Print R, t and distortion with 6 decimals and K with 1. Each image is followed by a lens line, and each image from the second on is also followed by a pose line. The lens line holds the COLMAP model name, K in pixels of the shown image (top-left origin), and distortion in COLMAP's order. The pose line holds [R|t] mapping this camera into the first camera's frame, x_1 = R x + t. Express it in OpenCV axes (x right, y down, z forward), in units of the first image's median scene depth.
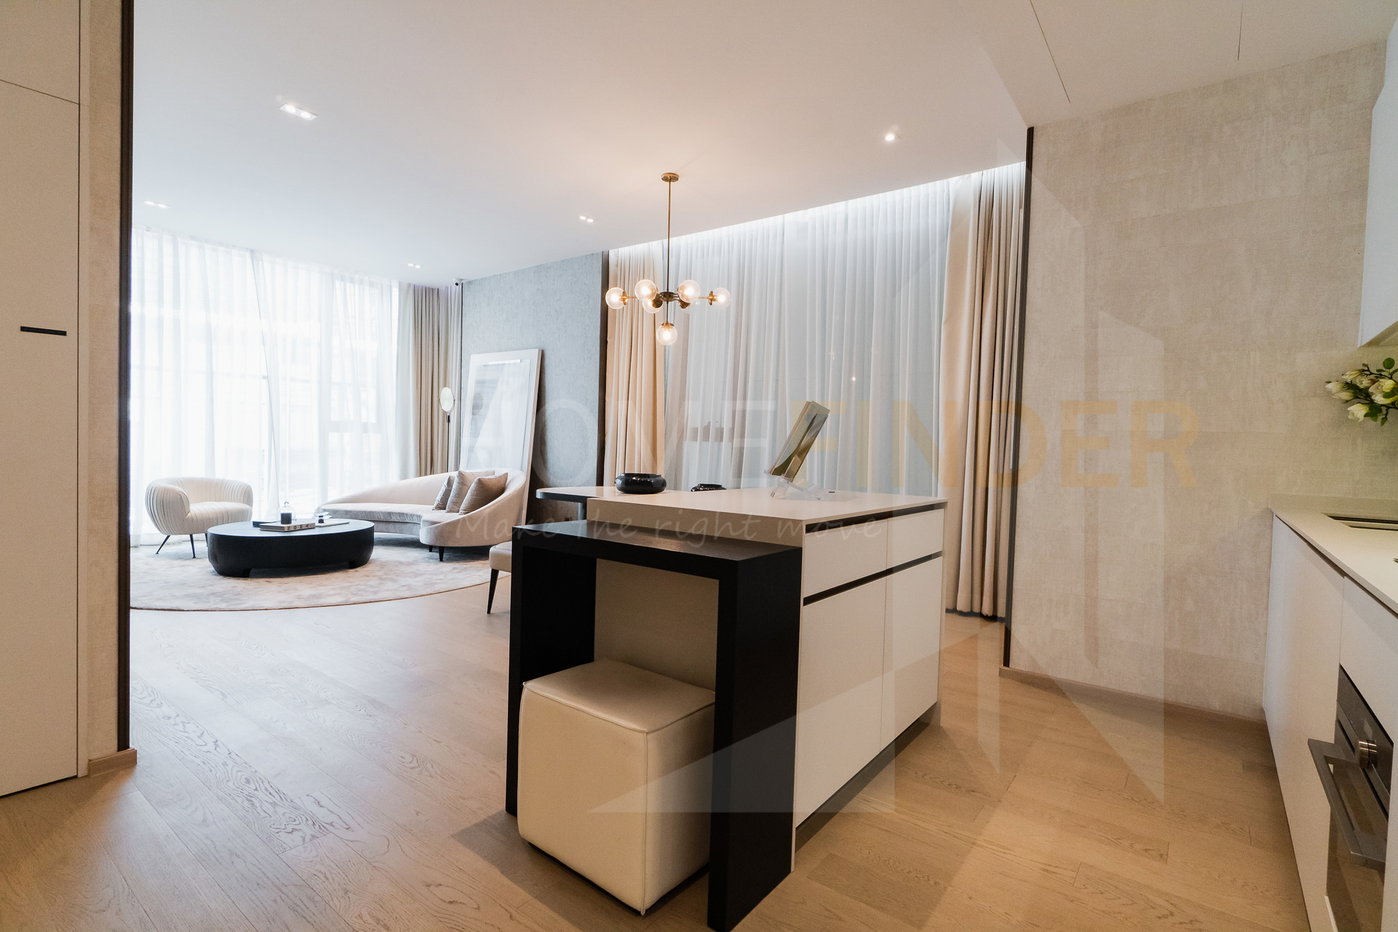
lens RADIAL K [[643.6, 0, 694.5], [0, 643.6, 463.9], [0, 0, 1]] dist [-0.000521, 0.000181]
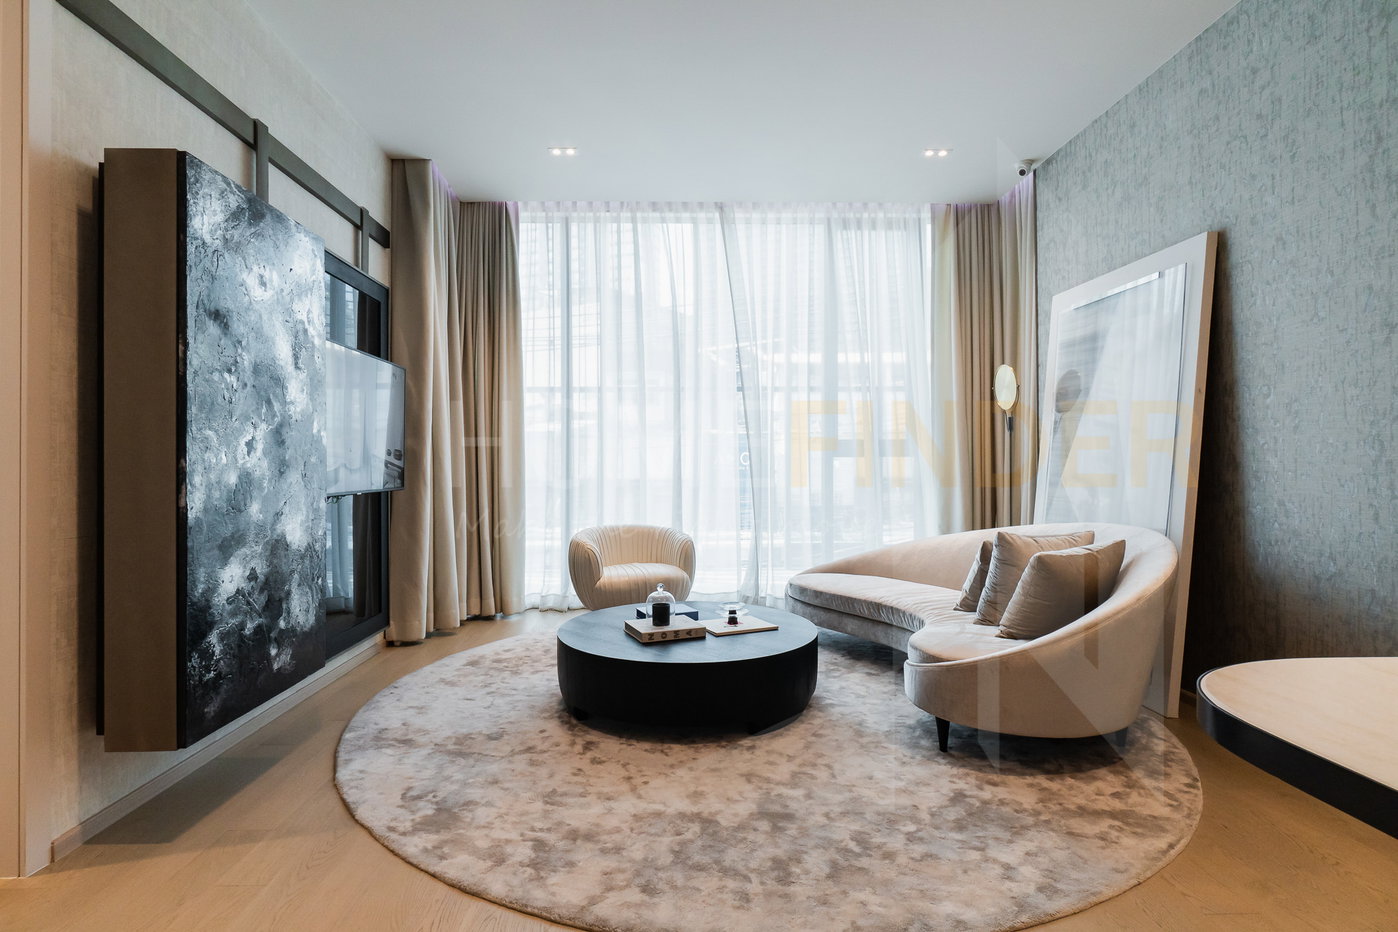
lens RADIAL K [[684.5, 0, 690.7], [0, 684.5, 460.5], [0, 0, 1]] dist [-0.007090, -0.000876]
pose [[0.623210, -0.038946, -0.781084, -0.118009], [-0.000984, 0.998719, -0.050583, -0.012135], [0.782054, 0.032293, 0.622373, 0.486920]]
